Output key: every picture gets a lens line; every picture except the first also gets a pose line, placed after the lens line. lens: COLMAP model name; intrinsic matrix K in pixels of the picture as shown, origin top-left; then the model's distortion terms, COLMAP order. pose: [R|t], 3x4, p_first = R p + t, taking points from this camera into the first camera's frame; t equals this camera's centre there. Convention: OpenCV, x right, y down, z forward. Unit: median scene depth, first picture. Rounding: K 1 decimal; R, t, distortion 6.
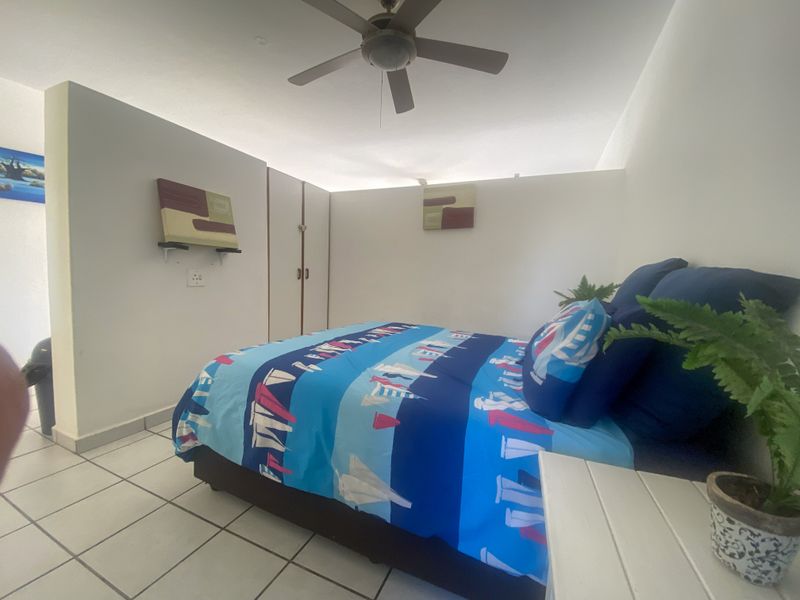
lens RADIAL K [[324.9, 0, 394.3], [0, 324.9, 297.1], [0, 0, 1]] dist [0.003402, -0.001811]
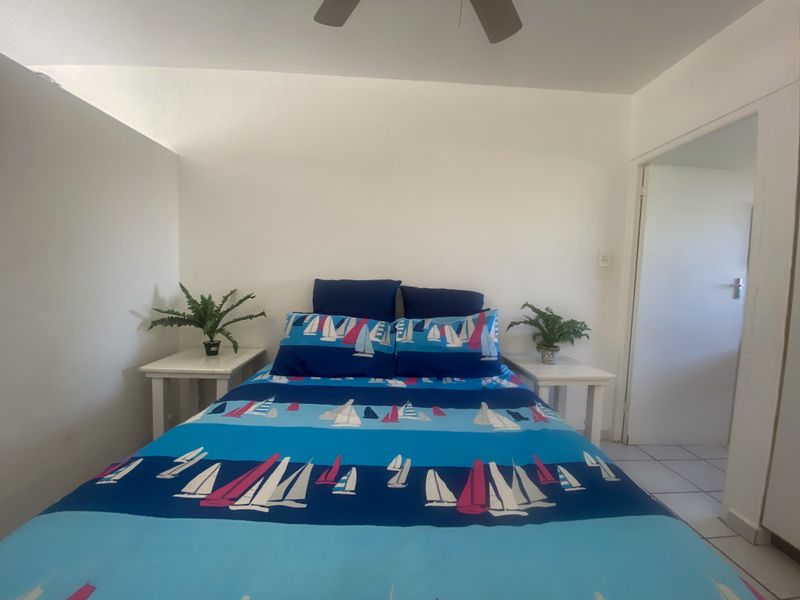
lens RADIAL K [[324.9, 0, 401.3], [0, 324.9, 294.5], [0, 0, 1]] dist [0.003402, -0.001811]
pose [[-0.449859, -0.093053, 0.888239, -0.292847], [0.018172, 0.993398, 0.113273, -0.103503], [-0.892915, 0.067098, -0.445198, 0.741982]]
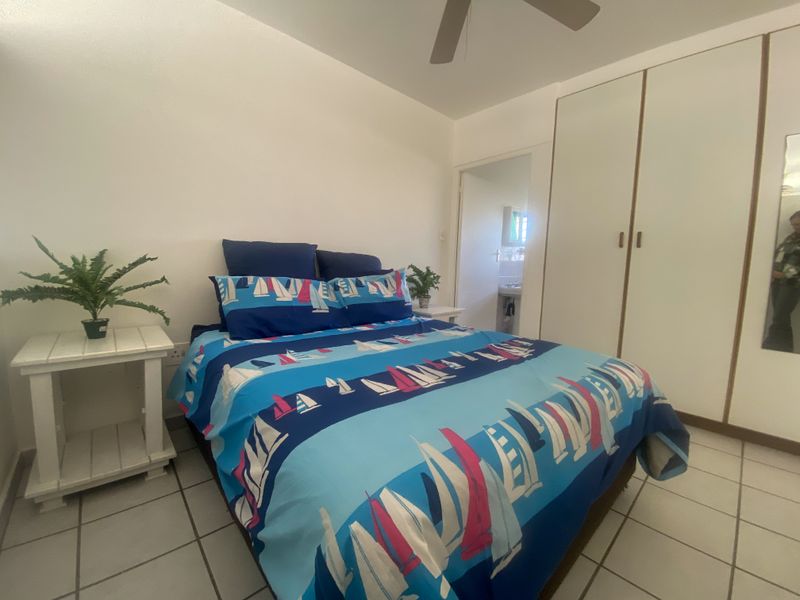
lens RADIAL K [[324.9, 0, 400.3], [0, 324.9, 300.3], [0, 0, 1]] dist [0.003402, -0.001811]
pose [[-0.914612, -0.103631, 0.390826, -0.138158], [-0.031628, 0.981972, 0.186361, -0.072925], [-0.403093, 0.158087, -0.901401, 1.055854]]
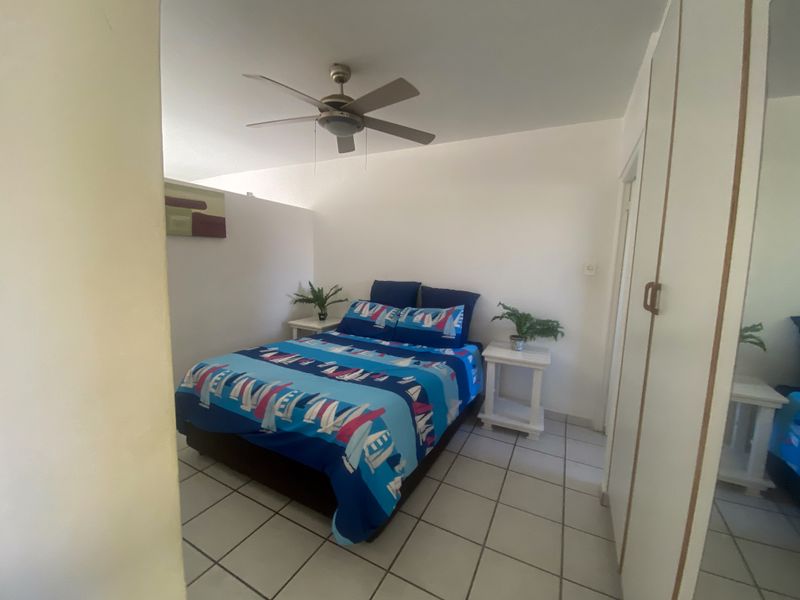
lens RADIAL K [[324.9, 0, 405.4], [0, 324.9, 299.4], [0, 0, 1]] dist [0.003402, -0.001811]
pose [[0.051751, -0.141061, 0.988647, -0.728443], [0.036906, 0.989568, 0.139261, -0.149327], [-0.997978, 0.029280, 0.056417, 0.408657]]
